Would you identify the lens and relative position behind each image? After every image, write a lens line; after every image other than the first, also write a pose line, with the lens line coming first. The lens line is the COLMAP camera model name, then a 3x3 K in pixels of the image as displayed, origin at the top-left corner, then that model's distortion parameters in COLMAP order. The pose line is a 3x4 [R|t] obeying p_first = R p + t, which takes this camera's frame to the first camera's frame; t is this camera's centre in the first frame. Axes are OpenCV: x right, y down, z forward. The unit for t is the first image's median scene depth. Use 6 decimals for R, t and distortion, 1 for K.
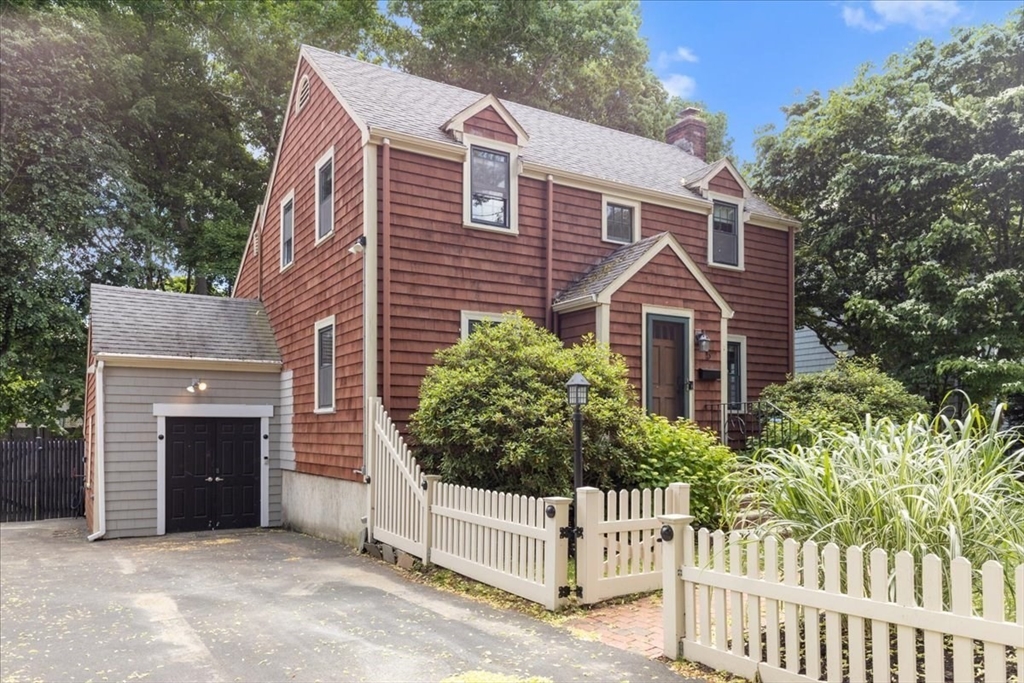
lens RADIAL K [[743.2, 0, 532.0], [0, 743.2, 411.2], [0, 0, 1]] dist [-0.034329, 0.036197]
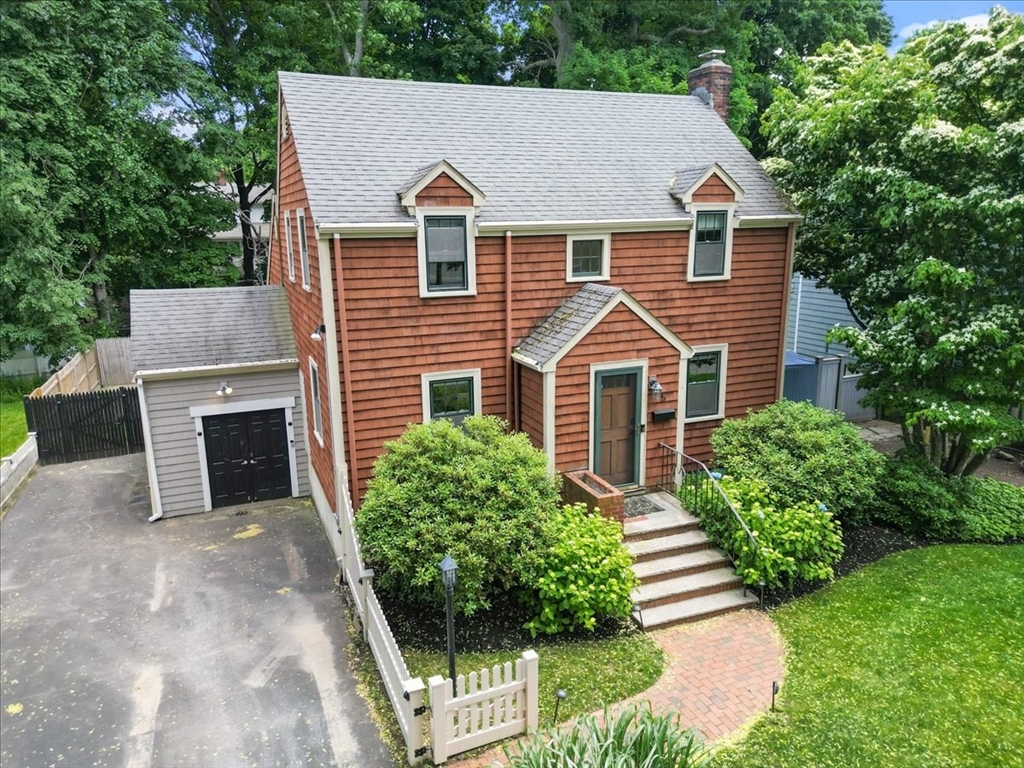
lens RADIAL K [[727.0, 0, 518.8], [0, 727.0, 384.9], [0, 0, 1]] dist [0.049715, -0.029348]
pose [[0.986155, 0.028476, -0.163365, 0.206039], [0.011573, 0.970925, 0.239104, -0.345048], [0.165424, -0.237684, 0.957153, -0.015507]]
